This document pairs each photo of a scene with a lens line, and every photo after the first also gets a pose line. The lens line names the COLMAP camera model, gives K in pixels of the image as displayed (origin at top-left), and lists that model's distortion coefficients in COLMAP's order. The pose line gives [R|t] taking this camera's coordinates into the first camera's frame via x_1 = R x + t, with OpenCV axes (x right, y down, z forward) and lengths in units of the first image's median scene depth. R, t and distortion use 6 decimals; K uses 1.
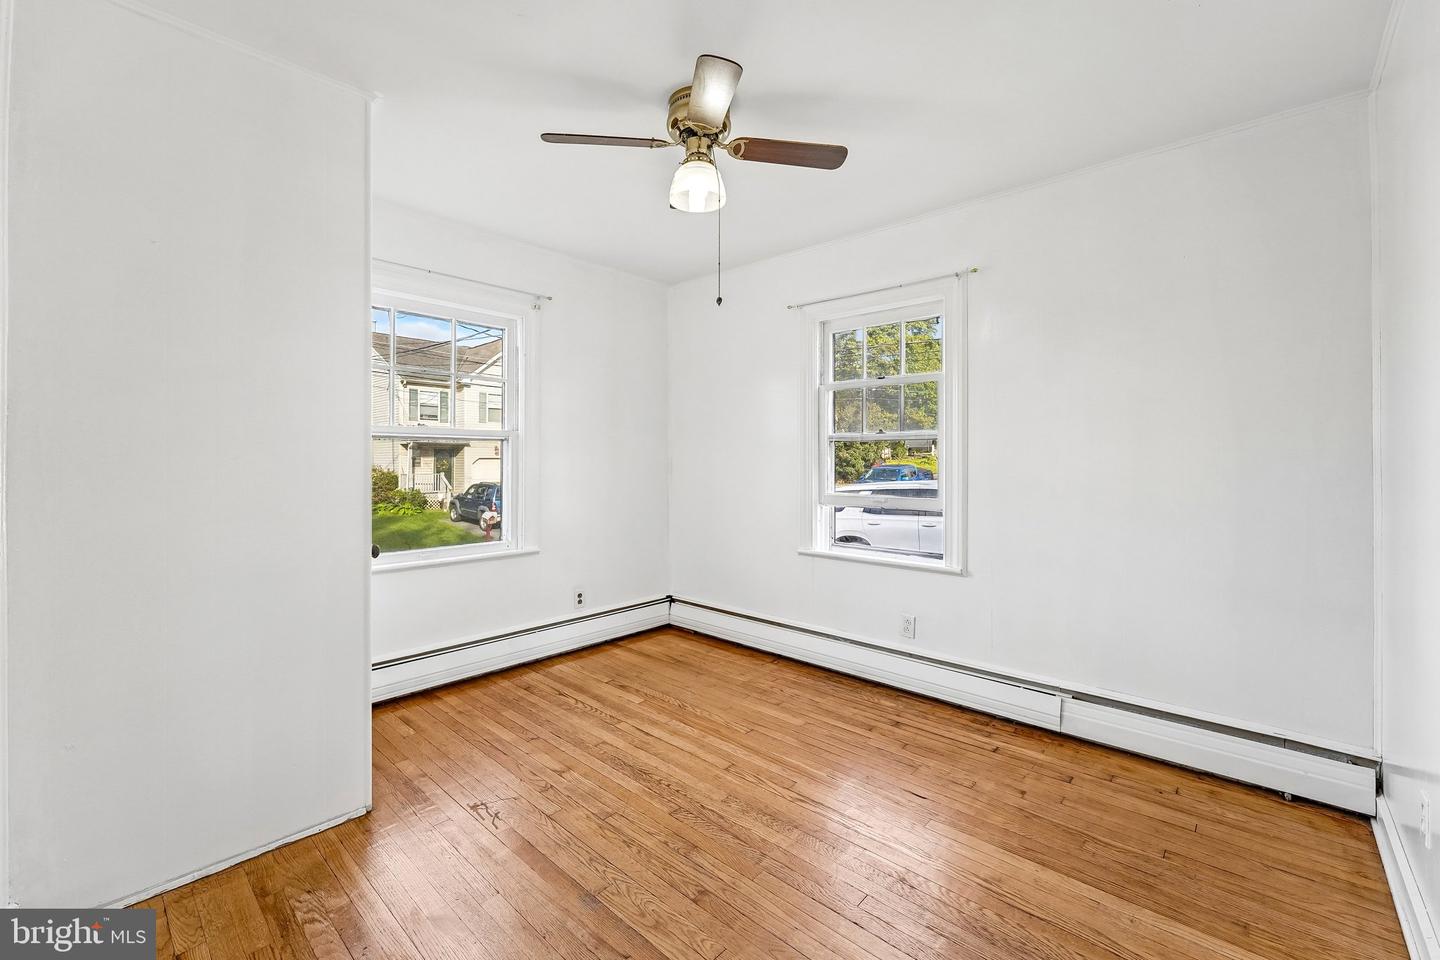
lens RADIAL K [[594.4, 0, 703.9], [0, 594.4, 455.6], [0, 0, 1]] dist [0.002683, 0.000444]
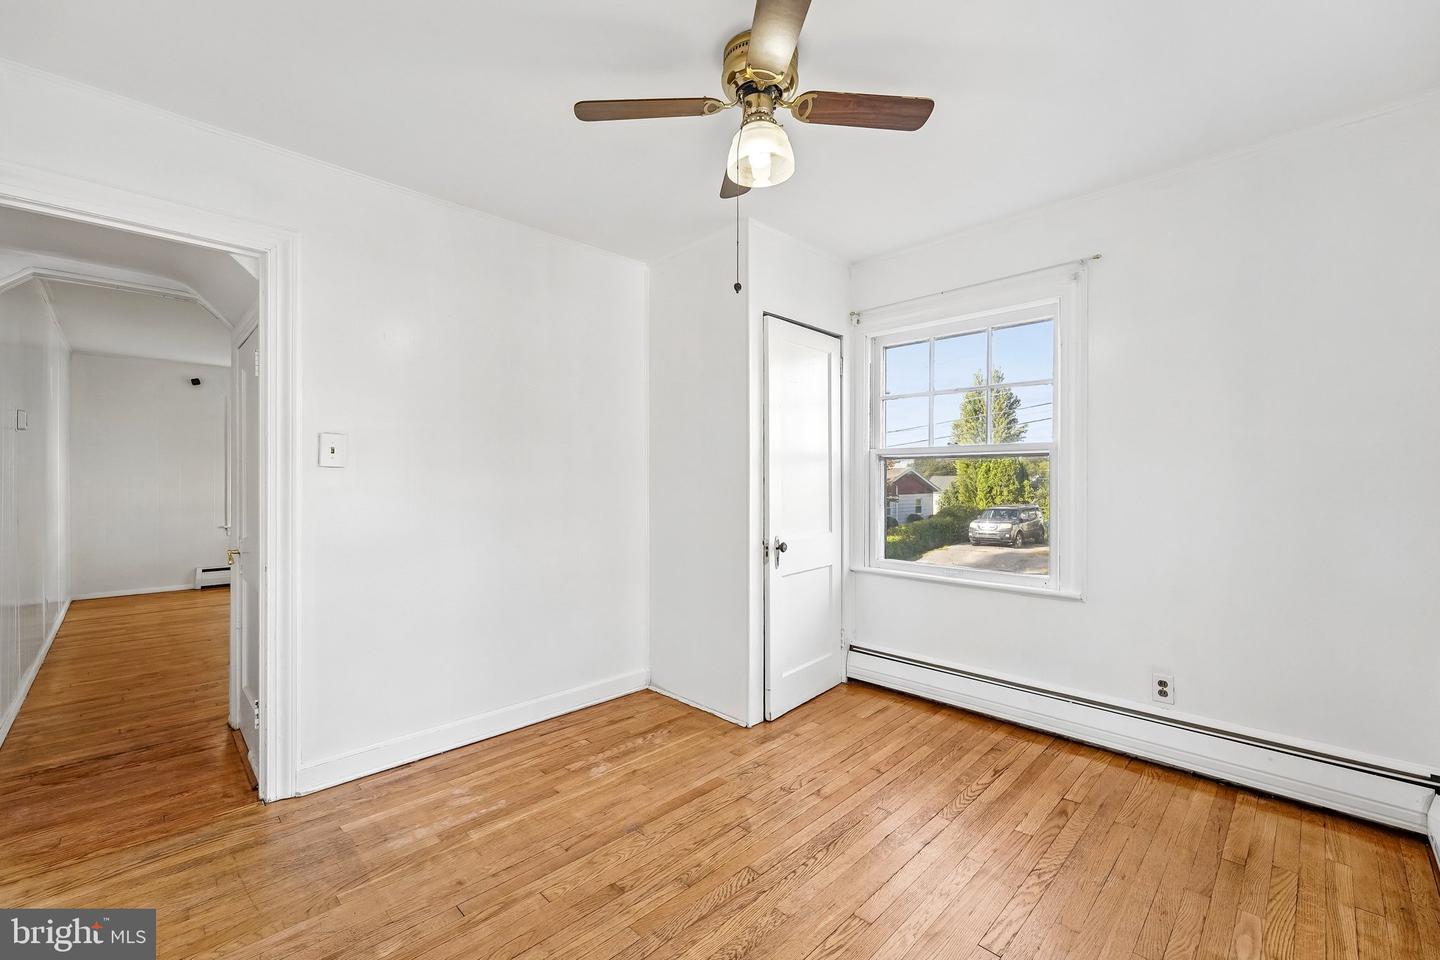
lens RADIAL K [[594.4, 0, 724.5], [0, 594.4, 470.9], [0, 0, 1]] dist [0.002683, 0.000444]
pose [[-0.014240, -0.012544, -0.999820, 0.577772], [0.006729, 0.999897, -0.012641, 0.006298], [0.999876, -0.006907, -0.014154, 0.660387]]
